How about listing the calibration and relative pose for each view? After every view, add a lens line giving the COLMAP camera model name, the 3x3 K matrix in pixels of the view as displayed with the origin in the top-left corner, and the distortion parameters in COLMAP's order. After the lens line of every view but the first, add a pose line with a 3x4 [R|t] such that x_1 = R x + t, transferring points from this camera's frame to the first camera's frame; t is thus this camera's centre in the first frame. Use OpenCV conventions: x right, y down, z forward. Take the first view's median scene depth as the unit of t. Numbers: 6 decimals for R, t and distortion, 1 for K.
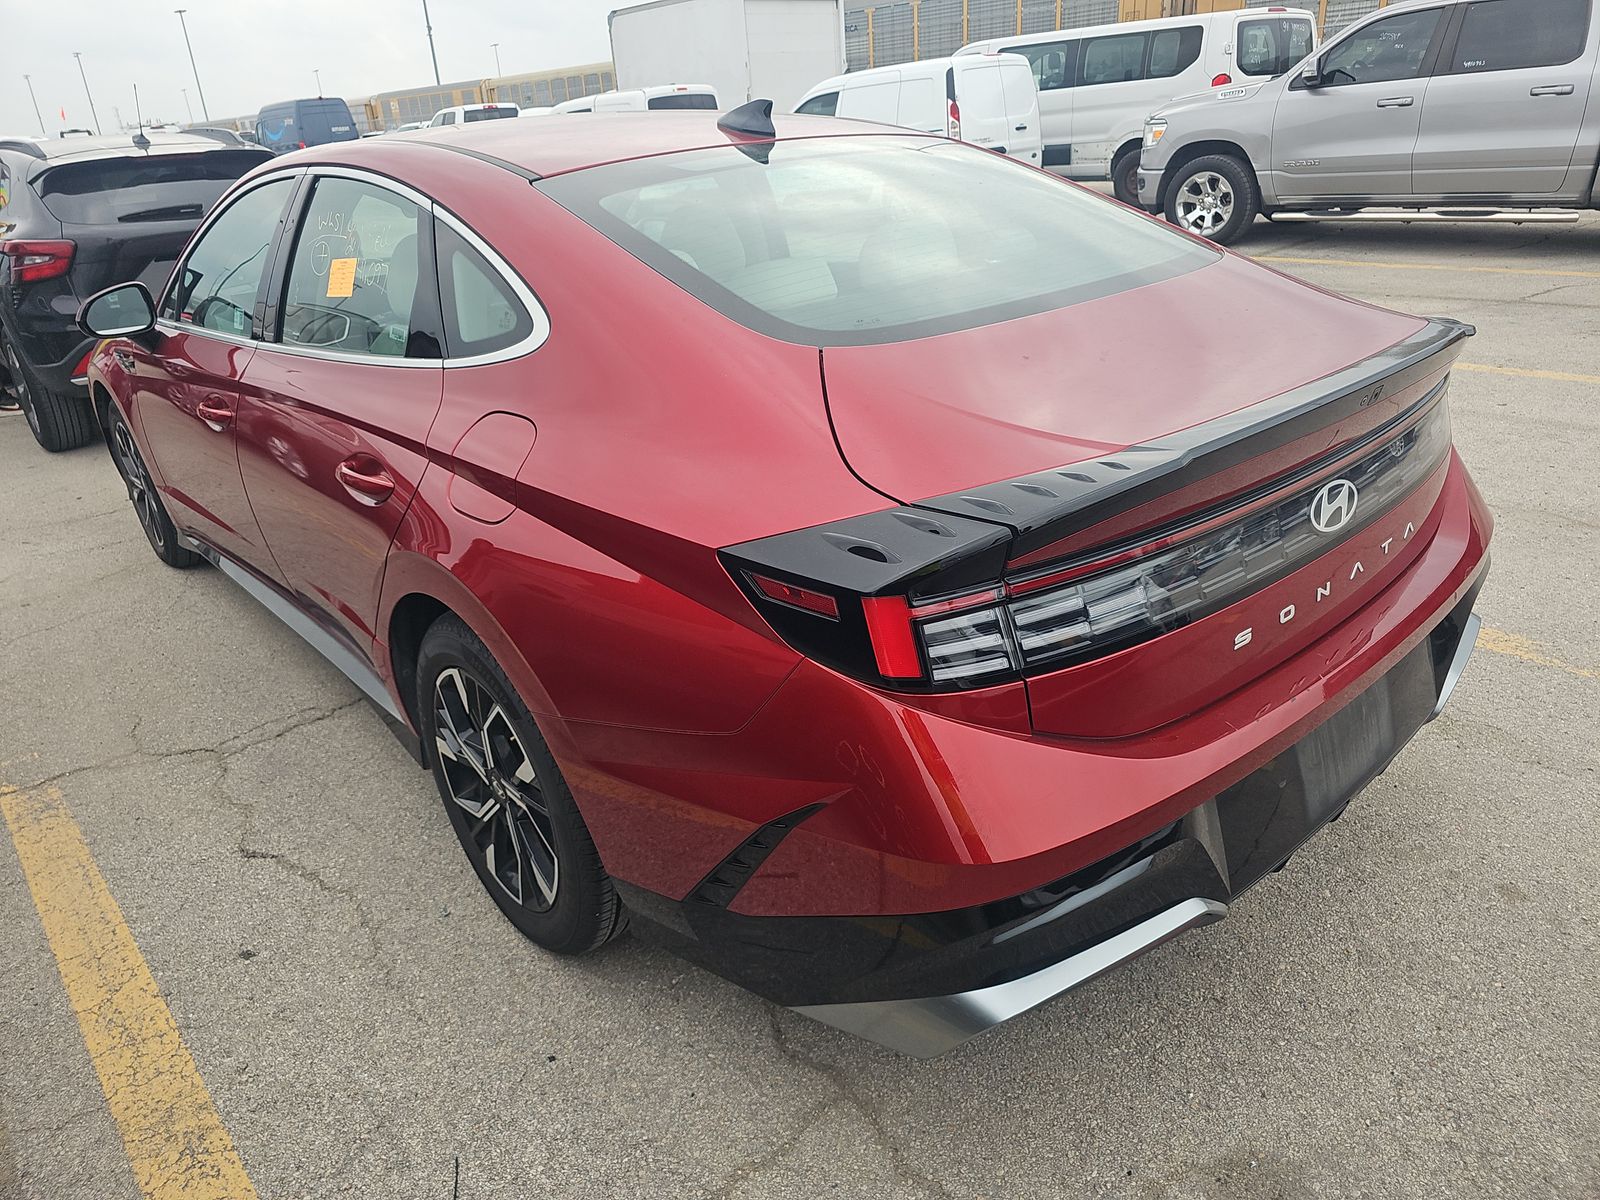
lens RADIAL K [[1054.2, 0, 777.7], [0, 1054.2, 614.8], [0, 0, 1]] dist [0.023807, -0.012369]
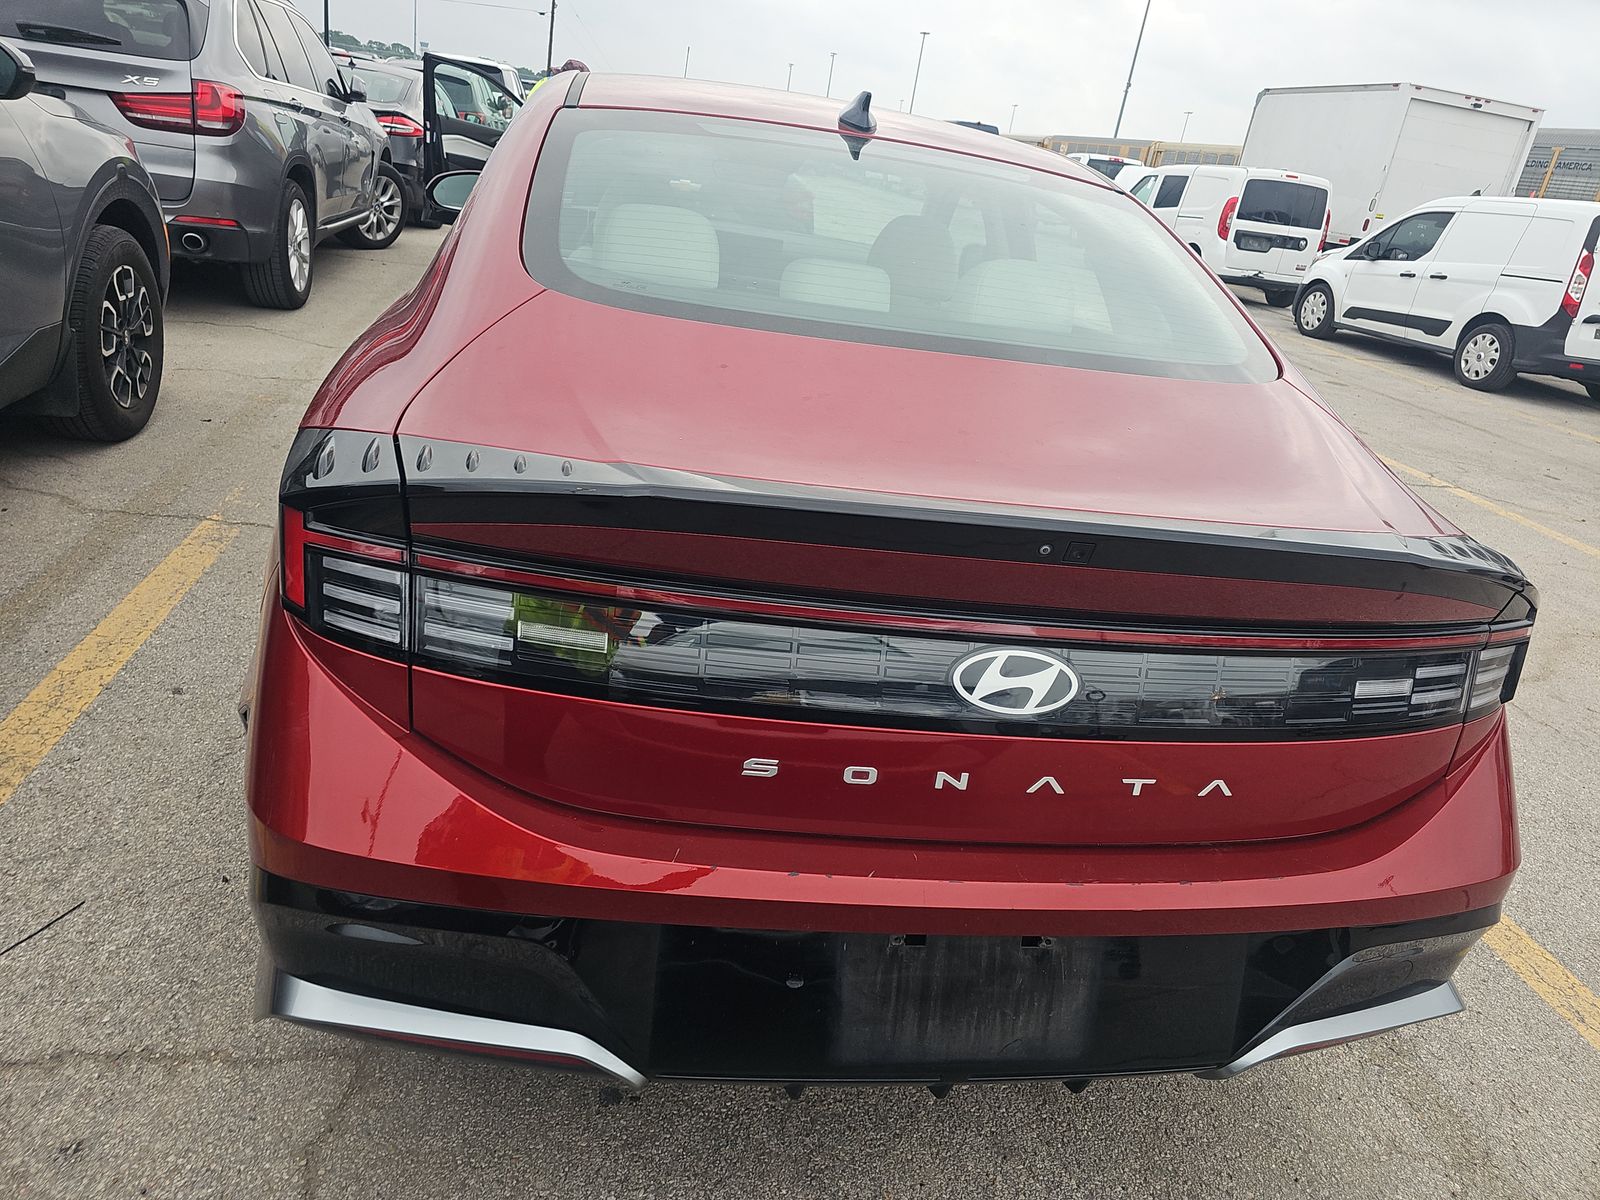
lens RADIAL K [[1054.2, 0, 799.6], [0, 1054.2, 603.3], [0, 0, 1]] dist [0.023807, -0.012369]
pose [[0.821965, 0.382878, -0.421637, 0.389566], [-0.405418, 0.913299, 0.038997, -0.068122], [0.400012, 0.138885, 0.905926, 0.153503]]
